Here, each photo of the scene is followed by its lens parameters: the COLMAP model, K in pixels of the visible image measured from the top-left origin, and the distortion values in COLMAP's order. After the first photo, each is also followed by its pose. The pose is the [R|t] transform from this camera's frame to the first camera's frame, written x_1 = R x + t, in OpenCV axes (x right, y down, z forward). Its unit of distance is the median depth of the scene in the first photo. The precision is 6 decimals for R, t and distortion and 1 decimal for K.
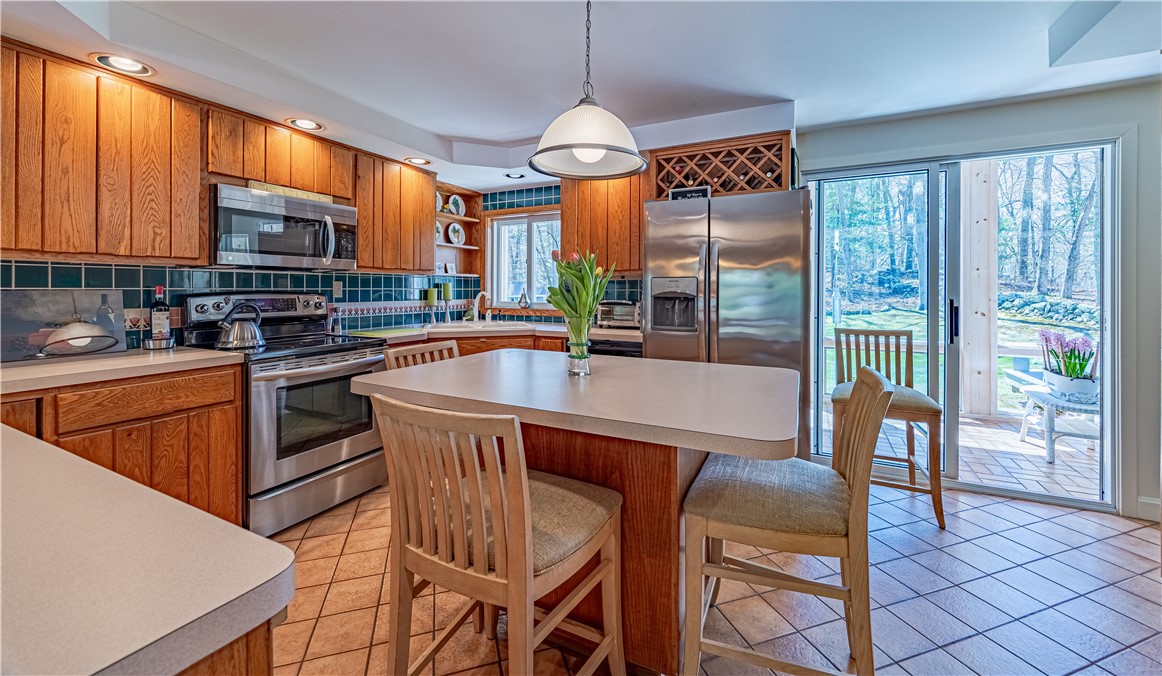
lens RADIAL K [[451.0, 0, 588.1], [0, 451.0, 289.8], [0, 0, 1]] dist [0.001004, -0.000217]
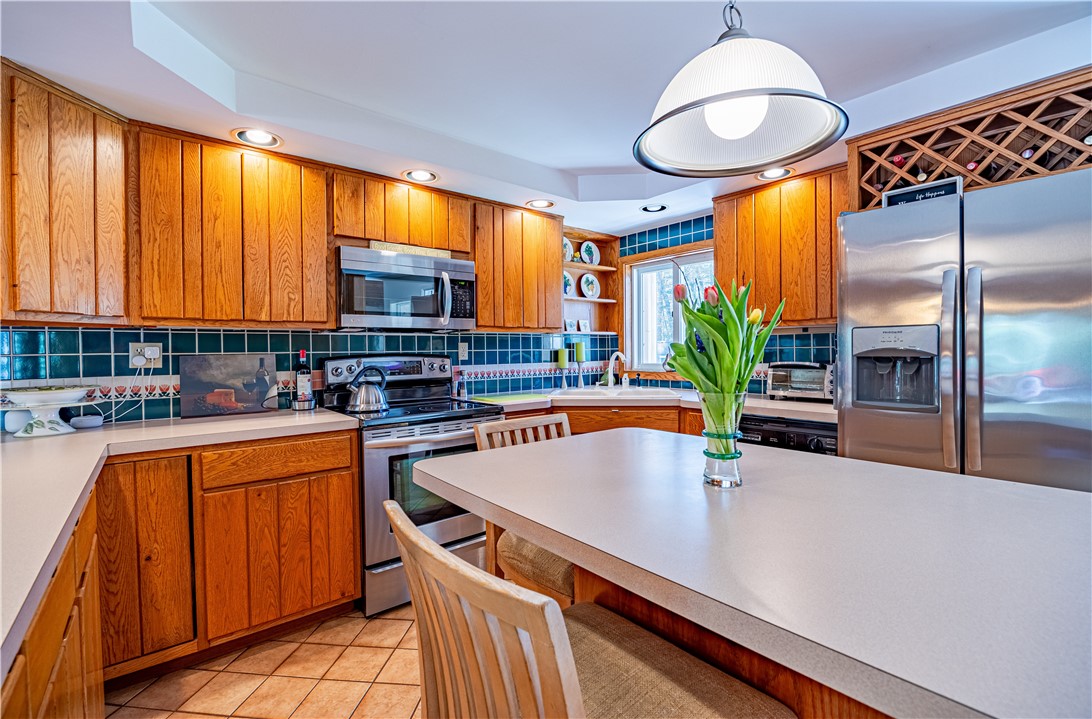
lens RADIAL K [[481.7, 0, 546.4], [0, 481.7, 355.4], [0, 0, 1]] dist [-0.014618, -0.000023]
pose [[0.911770, -0.007563, -0.410632, 0.021142], [0.012321, 0.999884, 0.008943, 0.001351], [0.410517, -0.013213, 0.911757, 0.195558]]
